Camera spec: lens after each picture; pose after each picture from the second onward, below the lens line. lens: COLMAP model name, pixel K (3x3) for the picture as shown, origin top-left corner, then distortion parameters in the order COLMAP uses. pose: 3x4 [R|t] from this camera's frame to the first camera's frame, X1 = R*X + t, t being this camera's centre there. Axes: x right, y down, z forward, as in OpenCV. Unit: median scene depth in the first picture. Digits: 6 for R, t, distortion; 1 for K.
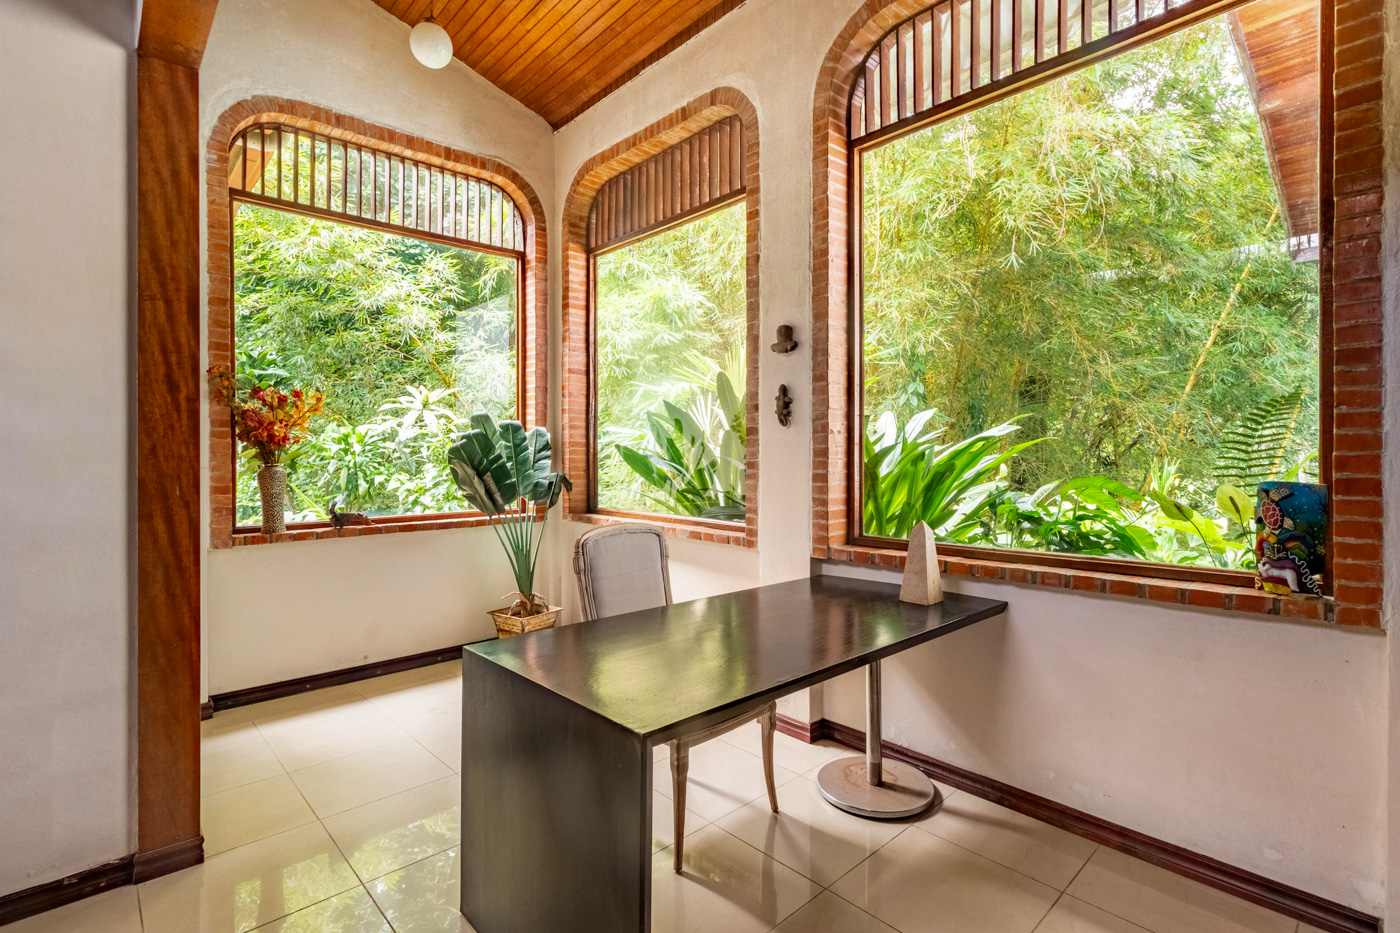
lens RADIAL K [[667.4, 0, 711.5], [0, 667.4, 462.4], [0, 0, 1]] dist [-0.000878, -0.000093]
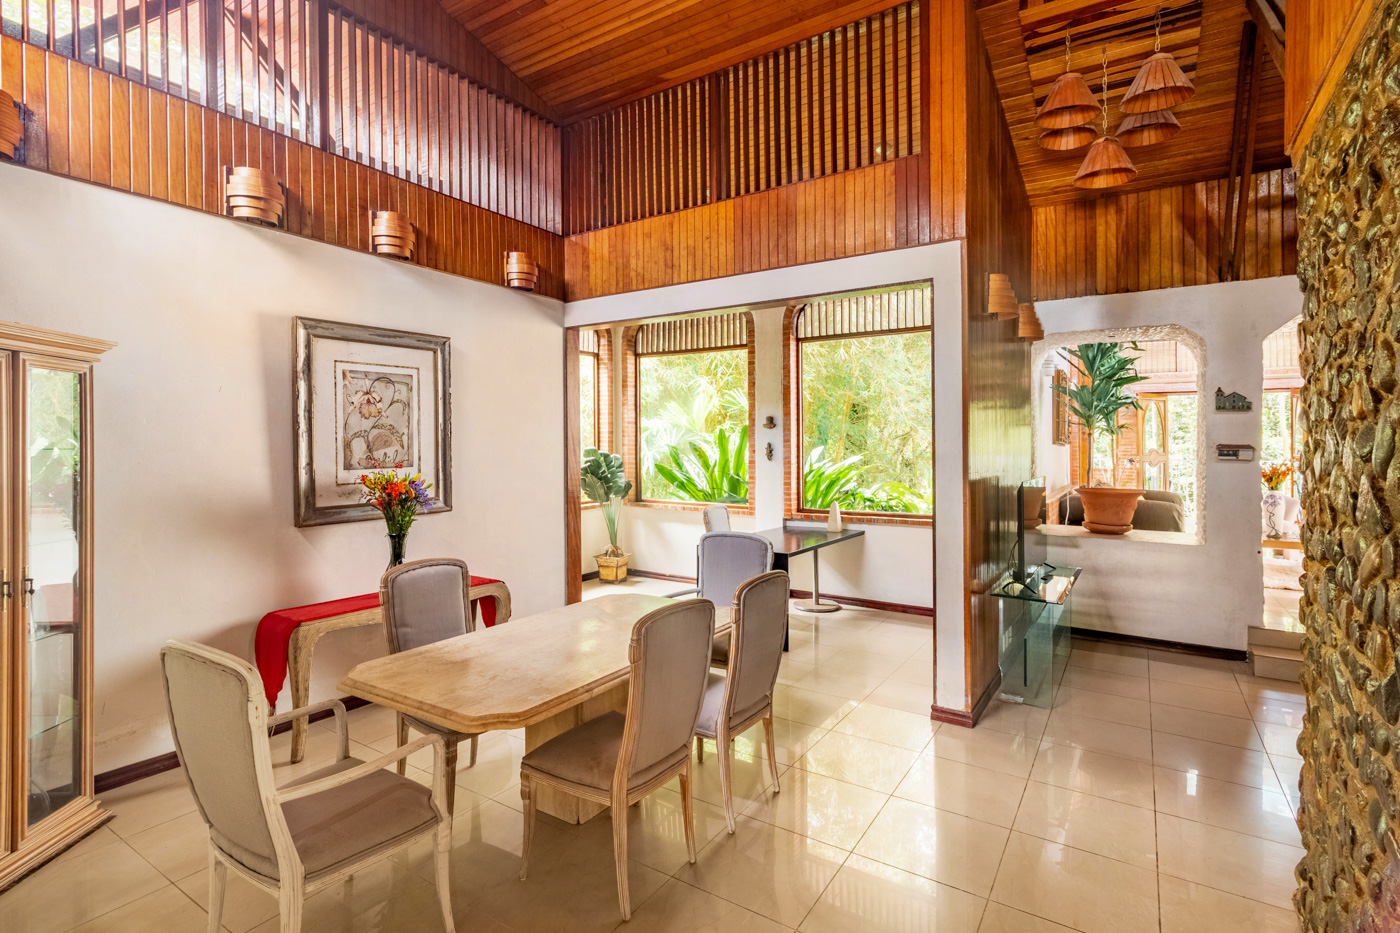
lens RADIAL K [[667.4, 0, 689.1], [0, 667.4, 442.3], [0, 0, 1]] dist [-0.000878, -0.000093]
pose [[0.975954, 0.000872, 0.217975, -0.668584], [0.001945, 0.999917, -0.012709, -0.091462], [-0.217968, 0.012827, 0.975872, -1.182893]]
